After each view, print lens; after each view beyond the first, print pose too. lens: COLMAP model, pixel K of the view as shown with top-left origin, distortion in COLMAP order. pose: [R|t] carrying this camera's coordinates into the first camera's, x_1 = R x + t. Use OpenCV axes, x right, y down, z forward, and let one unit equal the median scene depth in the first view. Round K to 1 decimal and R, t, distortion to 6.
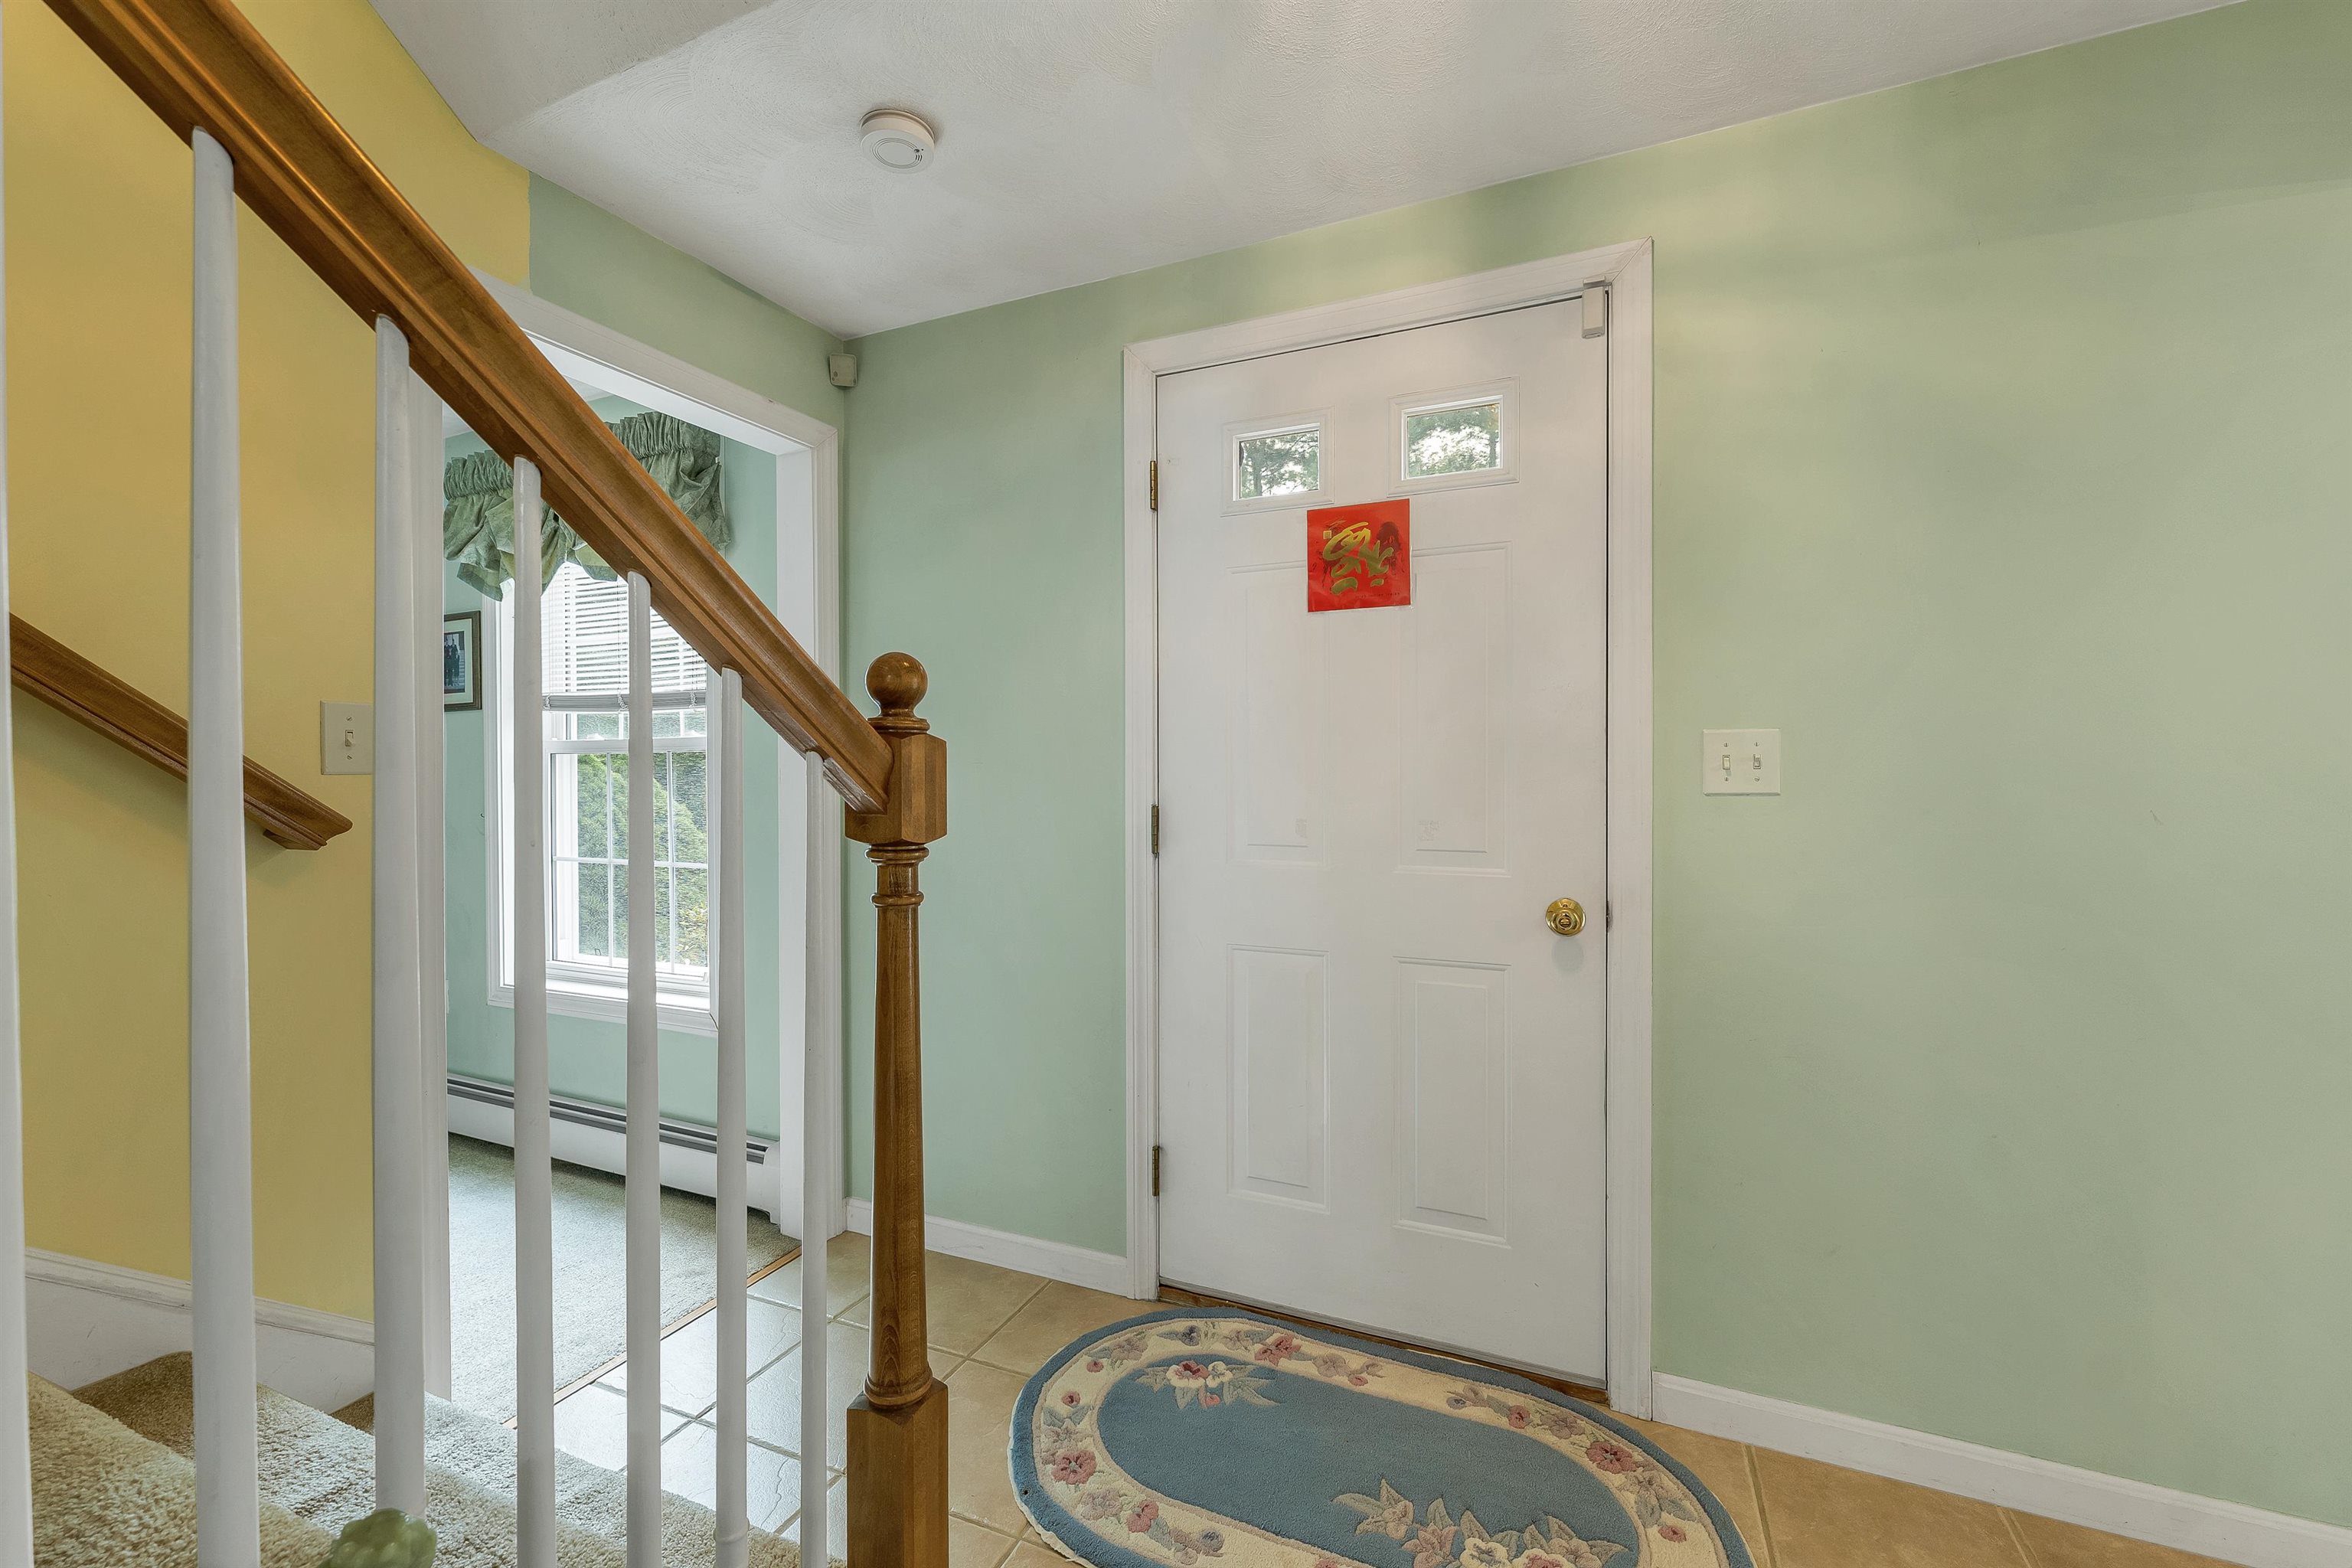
lens RADIAL K [[970.7, 0, 1176.6], [0, 970.7, 787.1], [0, 0, 1]] dist [0.002657, -0.000005]
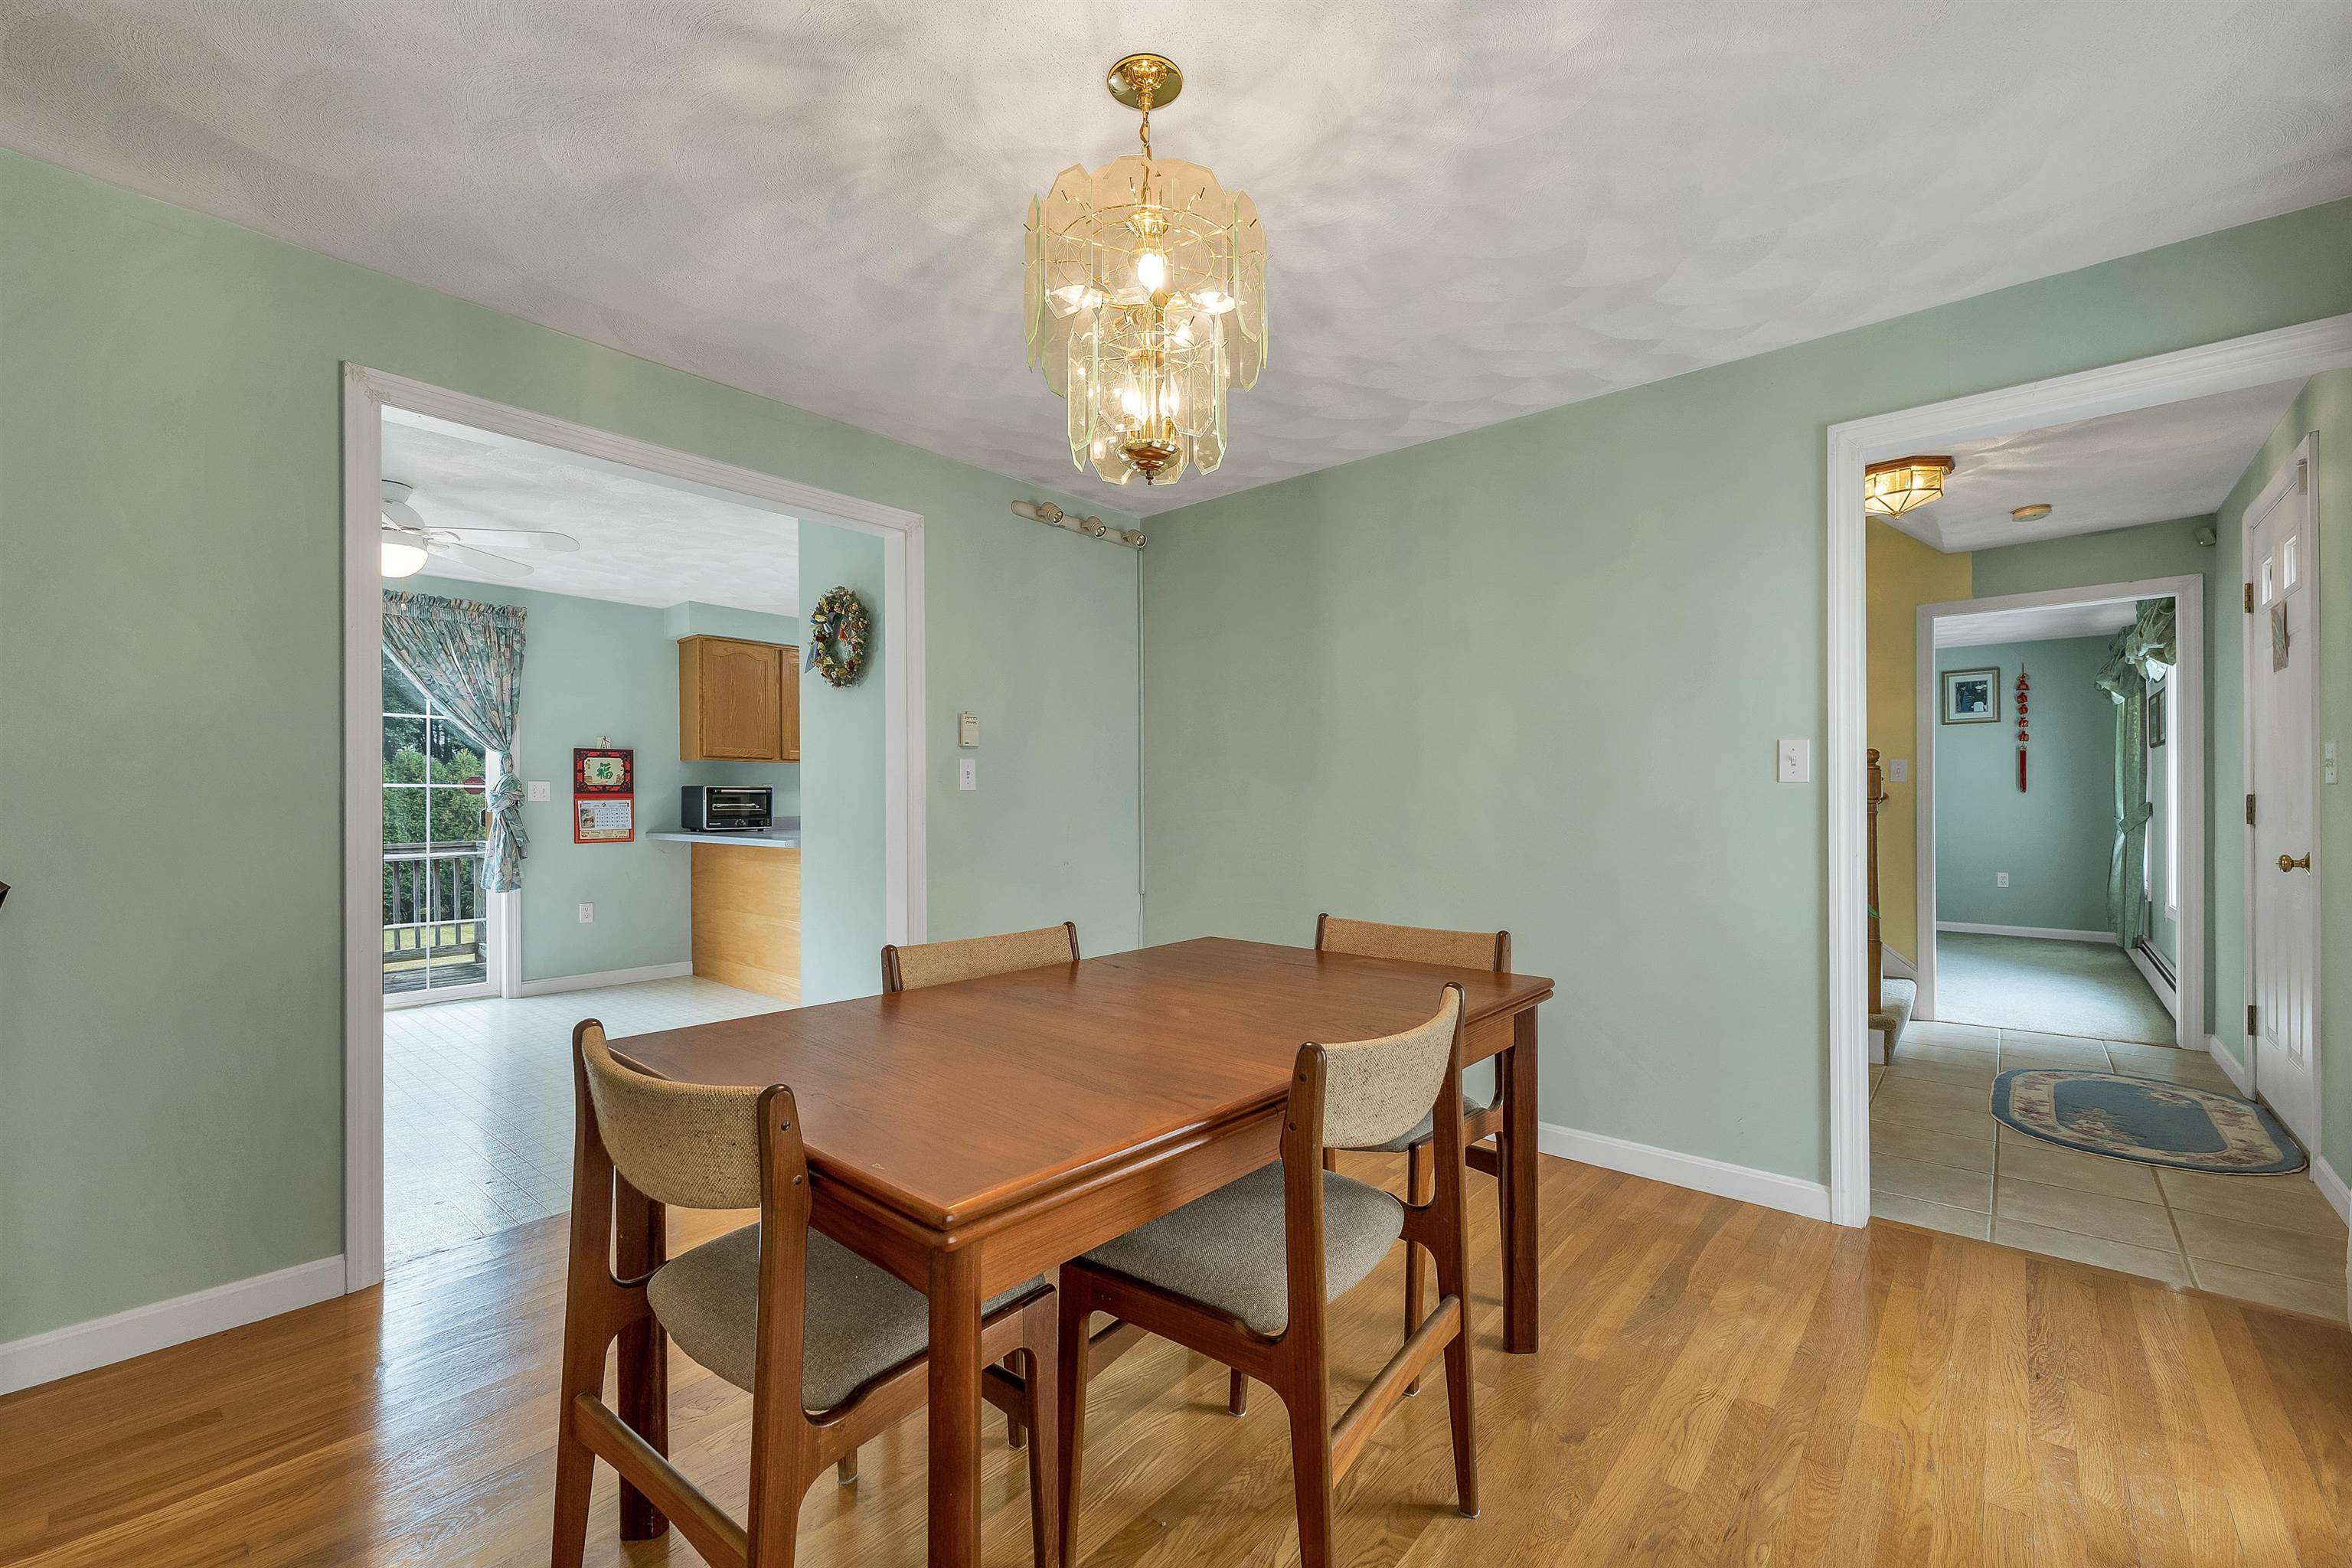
lens RADIAL K [[970.7, 0, 1172.8], [0, 970.7, 799.2], [0, 0, 1]] dist [0.002657, -0.000005]
pose [[-0.286031, 0.007126, -0.958194, 1.792257], [-0.008468, 0.999915, 0.009964, 0.024553], [0.958183, 0.010964, -0.285946, -0.228692]]
